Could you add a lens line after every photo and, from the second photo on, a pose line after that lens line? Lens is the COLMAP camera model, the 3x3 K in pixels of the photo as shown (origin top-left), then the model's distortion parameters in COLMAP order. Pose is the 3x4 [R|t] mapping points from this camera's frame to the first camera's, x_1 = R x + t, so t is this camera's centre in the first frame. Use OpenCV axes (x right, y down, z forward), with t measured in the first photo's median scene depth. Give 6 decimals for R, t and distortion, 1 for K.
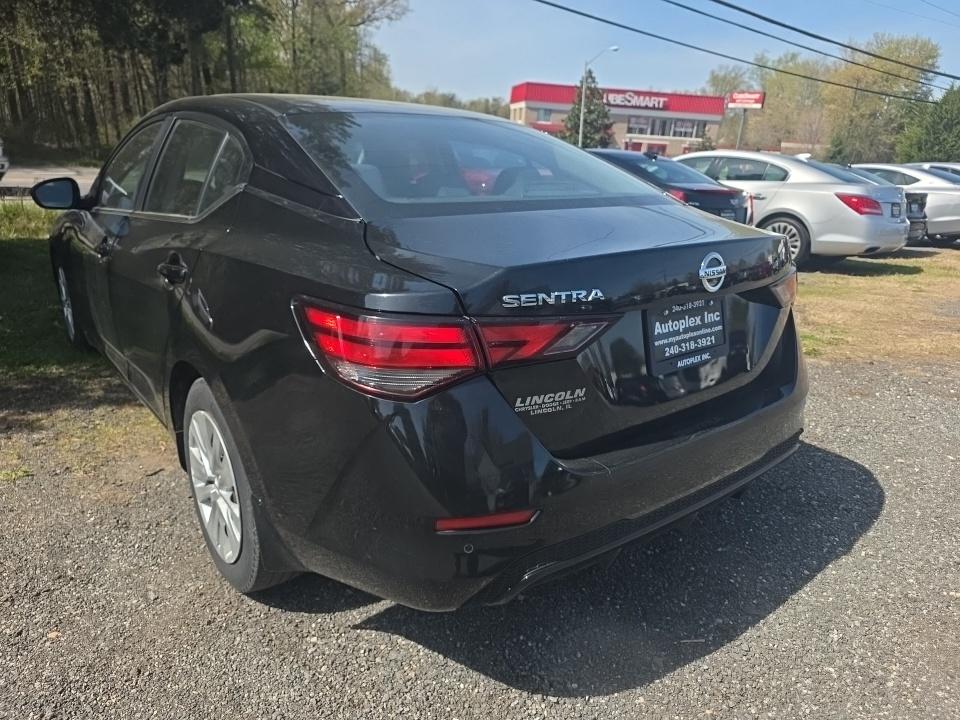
lens RADIAL K [[675.7, 0, 511.1], [0, 675.7, 358.5], [0, 0, 1]] dist [0.036669, -0.041547]
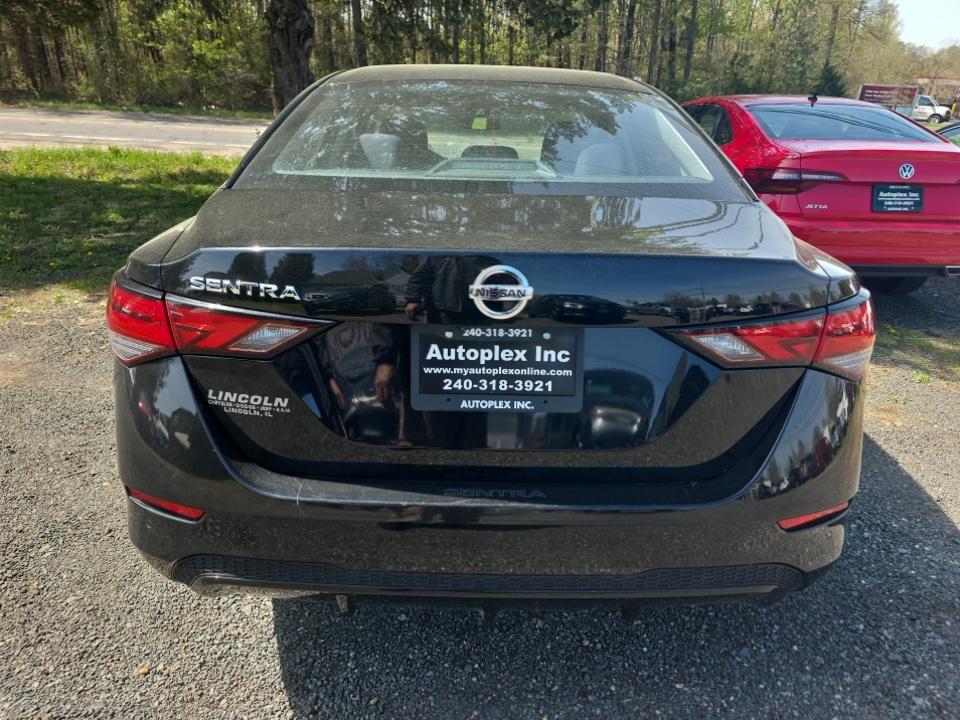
lens RADIAL K [[675.7, 0, 511.1], [0, 675.7, 358.5], [0, 0, 1]] dist [0.036669, -0.041547]
pose [[0.786109, 0.218706, -0.578101, 0.721343], [-0.192074, 0.975437, 0.107840, -0.134966], [0.587486, 0.026264, 0.808808, 0.416210]]
